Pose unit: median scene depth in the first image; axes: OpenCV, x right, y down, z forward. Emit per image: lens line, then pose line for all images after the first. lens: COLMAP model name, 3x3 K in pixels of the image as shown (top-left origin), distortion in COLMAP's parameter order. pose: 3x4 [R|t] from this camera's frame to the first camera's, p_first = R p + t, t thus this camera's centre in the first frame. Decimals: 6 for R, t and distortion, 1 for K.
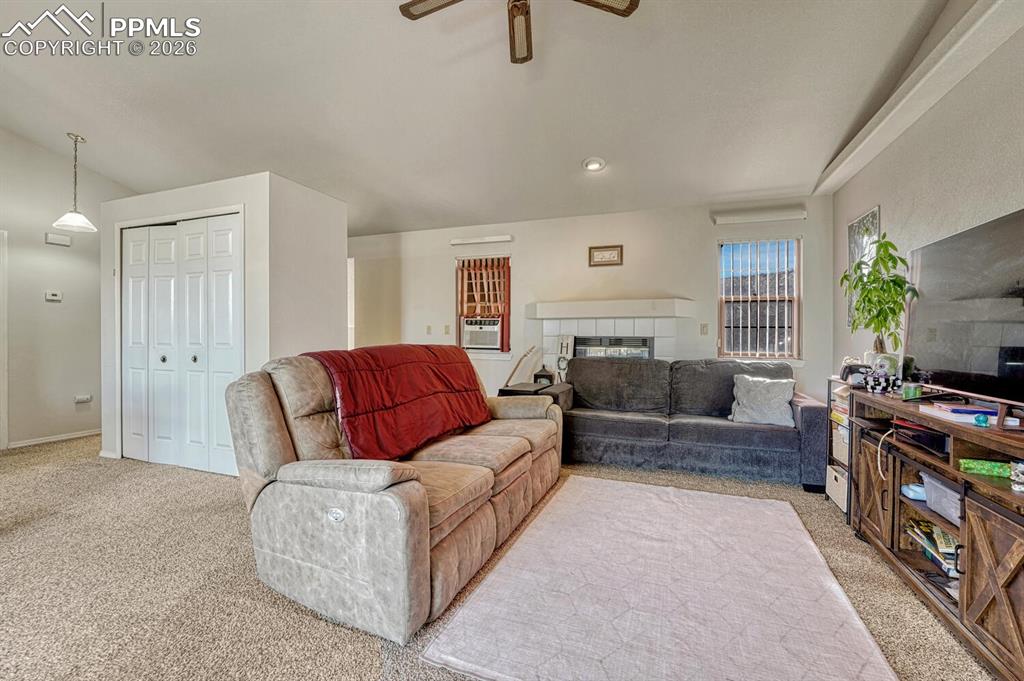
lens RADIAL K [[445.2, 0, 510.0], [0, 445.2, 334.6], [0, 0, 1]] dist [0.000815, -0.000034]
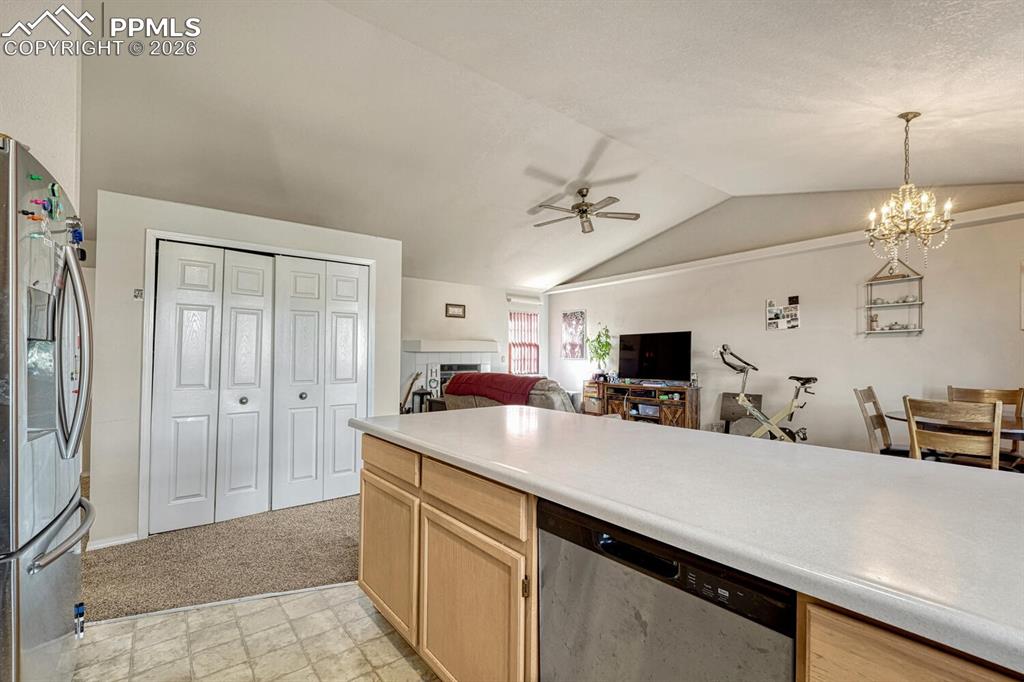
lens RADIAL K [[468.8, 0, 520.3], [0, 468.8, 347.4], [0, 0, 1]] dist [0.001490, 0.000137]
pose [[0.477895, 0.011479, 0.878342, -1.089775], [-0.001172, 0.999922, -0.012430, -0.033270], [-0.878416, 0.004911, 0.477871, 0.045872]]
